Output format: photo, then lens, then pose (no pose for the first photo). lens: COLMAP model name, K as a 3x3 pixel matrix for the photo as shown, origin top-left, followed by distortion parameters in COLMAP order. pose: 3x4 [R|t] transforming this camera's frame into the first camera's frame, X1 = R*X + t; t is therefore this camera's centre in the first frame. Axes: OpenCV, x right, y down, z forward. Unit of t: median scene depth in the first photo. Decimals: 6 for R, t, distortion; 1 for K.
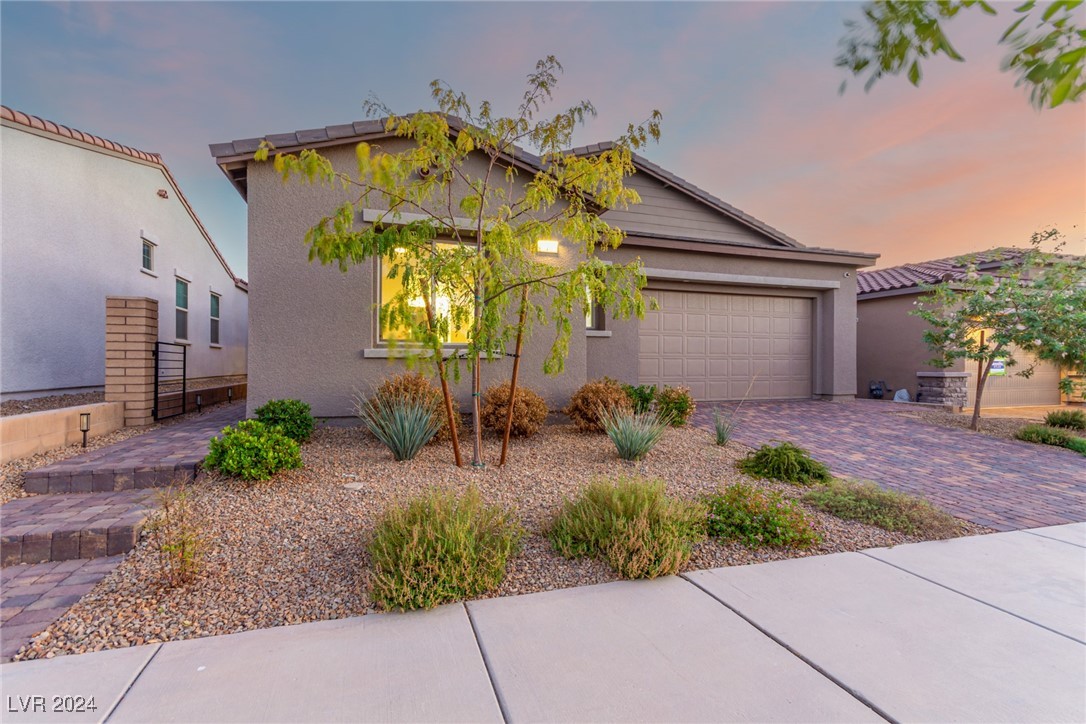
lens RADIAL K [[506.3, 0, 543.0], [0, 506.3, 362.0], [0, 0, 1]] dist [0.006041, 0.000099]
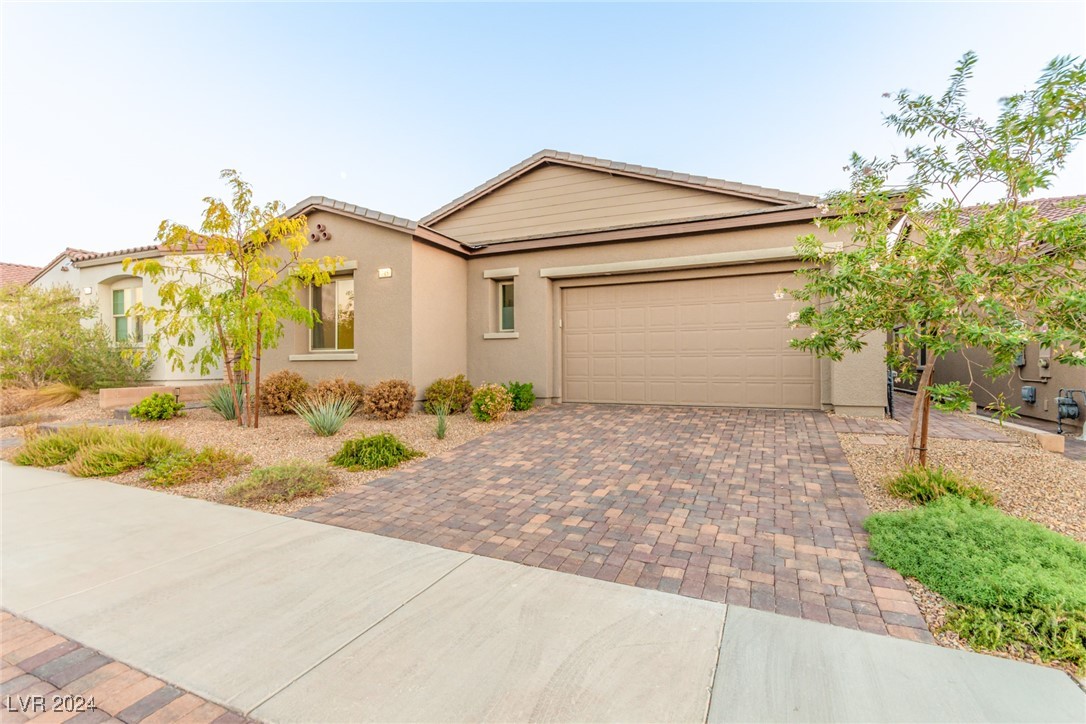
lens RADIAL K [[506.3, 0, 543.0], [0, 506.3, 362.0], [0, 0, 1]] dist [0.006041, 0.000099]
pose [[0.727221, -0.008896, -0.686346, 1.405416], [0.008539, 0.999956, -0.003913, 0.008048], [0.686351, -0.003015, 0.727265, 0.403479]]
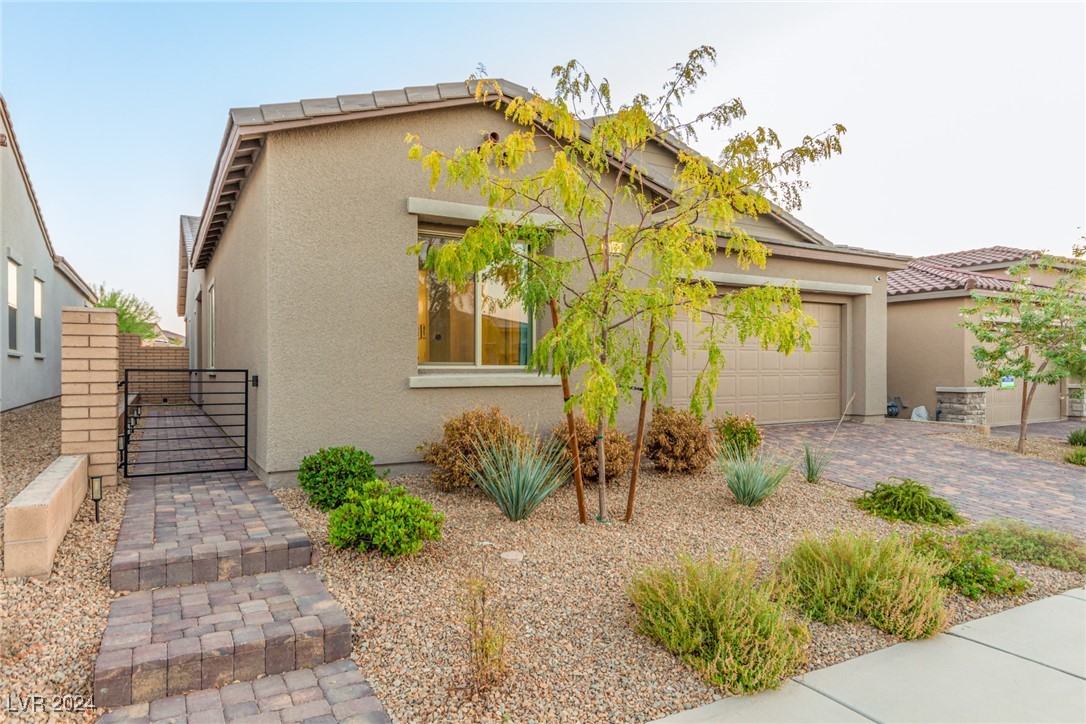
lens RADIAL K [[671.1, 0, 538.4], [0, 671.1, 366.0], [0, 0, 1]] dist [0.003983, -0.001153]
pose [[0.981385, -0.002876, 0.192027, -0.376981], [0.002305, 0.999992, 0.003194, -0.047572], [-0.192035, -0.002692, 0.981384, -0.055135]]
